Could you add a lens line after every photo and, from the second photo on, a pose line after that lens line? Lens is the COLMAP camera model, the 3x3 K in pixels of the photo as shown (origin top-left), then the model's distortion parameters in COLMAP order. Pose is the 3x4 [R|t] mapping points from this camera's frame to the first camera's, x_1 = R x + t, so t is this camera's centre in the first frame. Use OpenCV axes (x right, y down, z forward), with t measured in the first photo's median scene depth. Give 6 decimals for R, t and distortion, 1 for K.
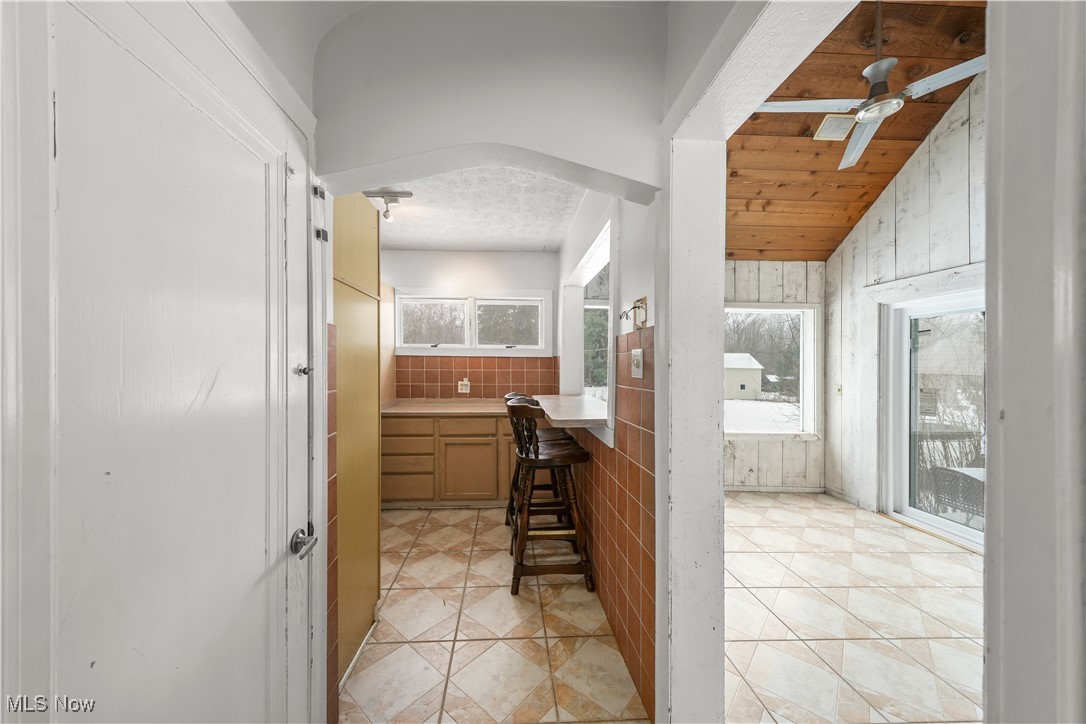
lens RADIAL K [[375.2, 0, 537.9], [0, 375.2, 368.7], [0, 0, 1]] dist [-0.013696, -0.000015]
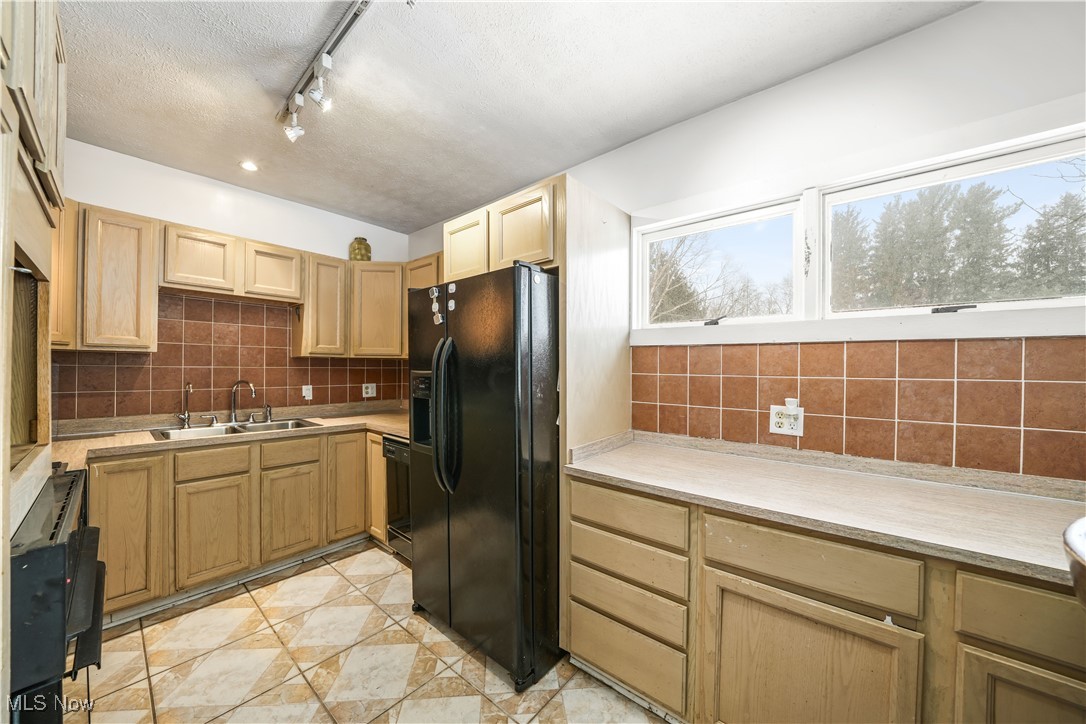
lens RADIAL K [[375.2, 0, 542.3], [0, 375.2, 372.9], [0, 0, 1]] dist [-0.013696, -0.000015]
pose [[0.713906, 0.014354, -0.700094, -0.106685], [-0.013426, 0.999887, 0.006811, -0.000198], [0.700112, 0.004537, 0.714018, 0.540740]]
